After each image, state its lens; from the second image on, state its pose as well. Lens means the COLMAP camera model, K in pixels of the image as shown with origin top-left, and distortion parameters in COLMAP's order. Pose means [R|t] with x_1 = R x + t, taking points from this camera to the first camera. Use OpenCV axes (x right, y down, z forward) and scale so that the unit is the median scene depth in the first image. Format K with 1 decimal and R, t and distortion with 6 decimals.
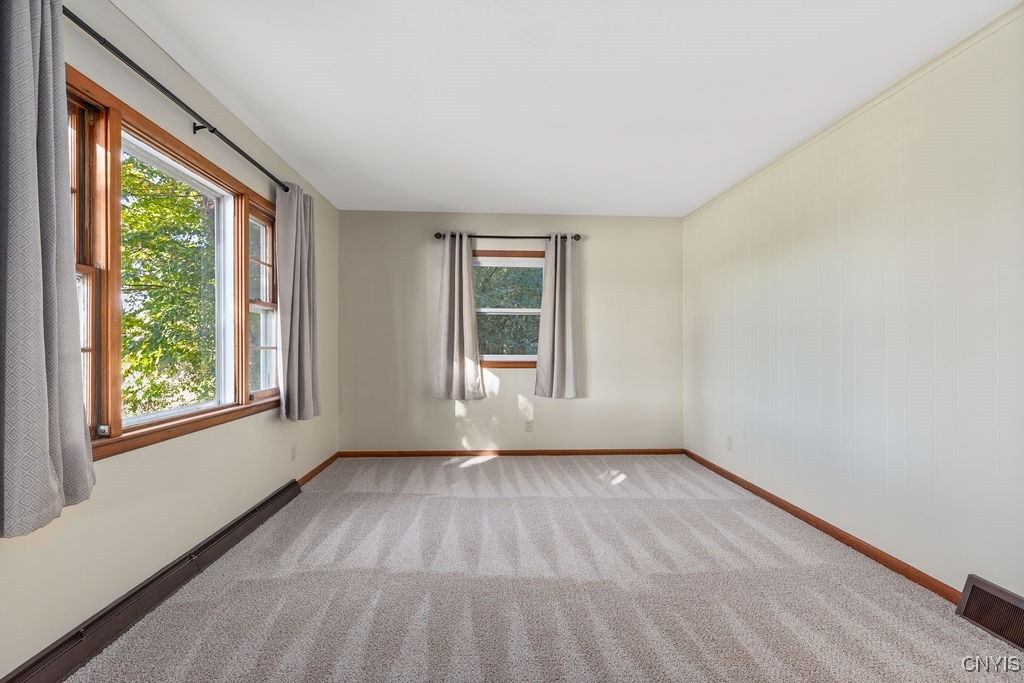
lens RADIAL K [[456.5, 0, 512.0], [0, 456.5, 341.5], [0, 0, 1]] dist [0.002887, 0.000128]
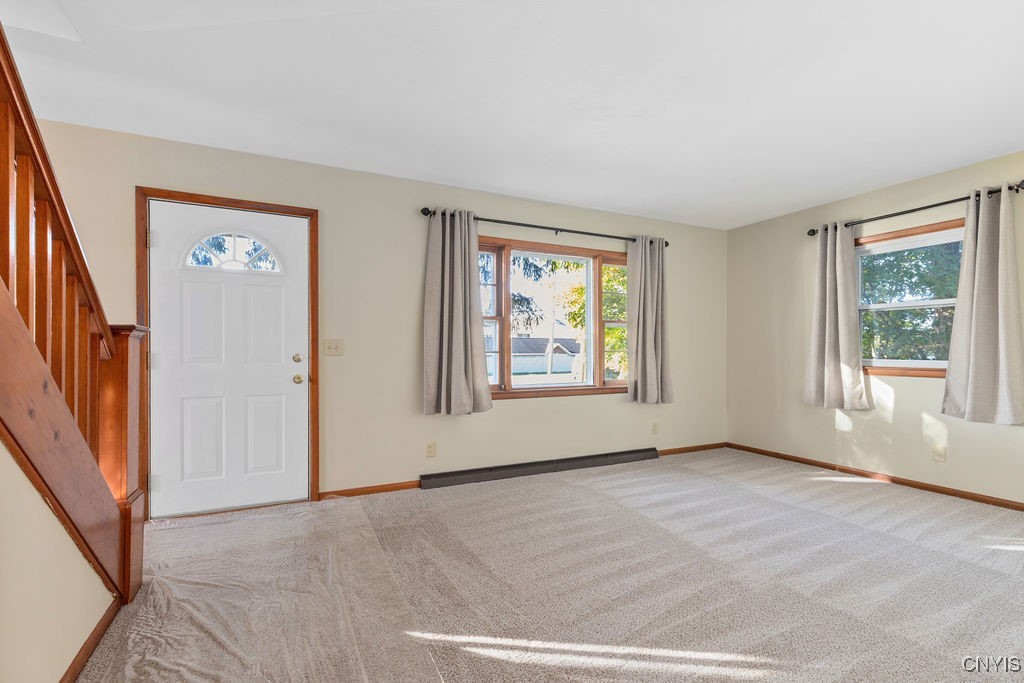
lens RADIAL K [[461.7, 0, 507.7], [0, 461.7, 351.4], [0, 0, 1]] dist [0.000748, -0.000283]
pose [[0.394818, -0.002140, -0.918757, 0.607030], [0.012835, 0.999913, 0.003187, 0.003665], [0.918670, -0.013051, 0.394811, 0.054628]]
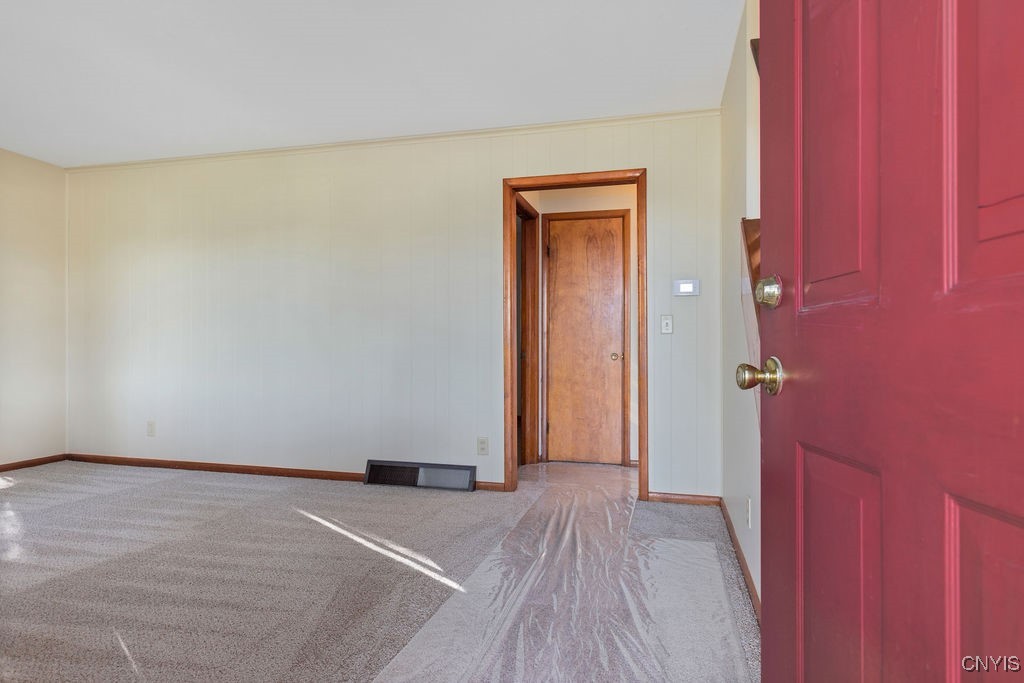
lens RADIAL K [[592.6, 0, 512.0], [0, 592.6, 341.5], [0, 0, 1]] dist [-0.000448, 0.000274]
pose [[0.302211, 0.008699, 0.953201, -0.503033], [-0.014236, 0.999888, -0.004611, 0.040852], [-0.953135, -0.012177, 0.302301, -0.085854]]
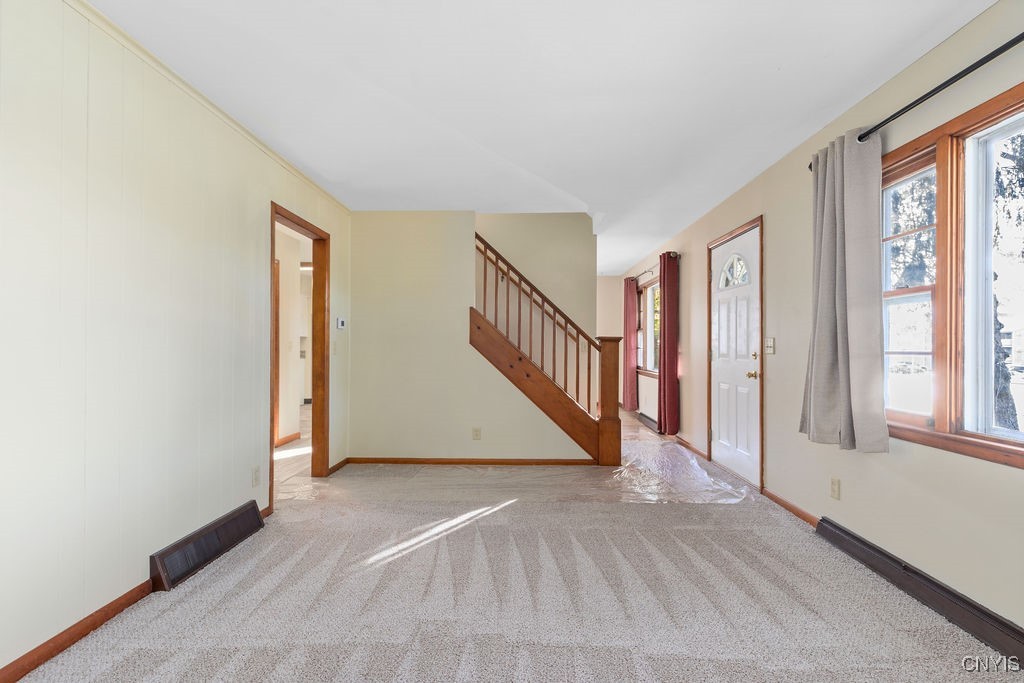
lens RADIAL K [[461.7, 0, 507.7], [0, 461.7, 351.4], [0, 0, 1]] dist [0.000748, -0.000283]
pose [[-0.996569, -0.005030, 0.082614, 0.037444], [-0.005391, 0.999977, -0.004138, 0.012008], [-0.082591, -0.004569, -0.996573, 1.093063]]
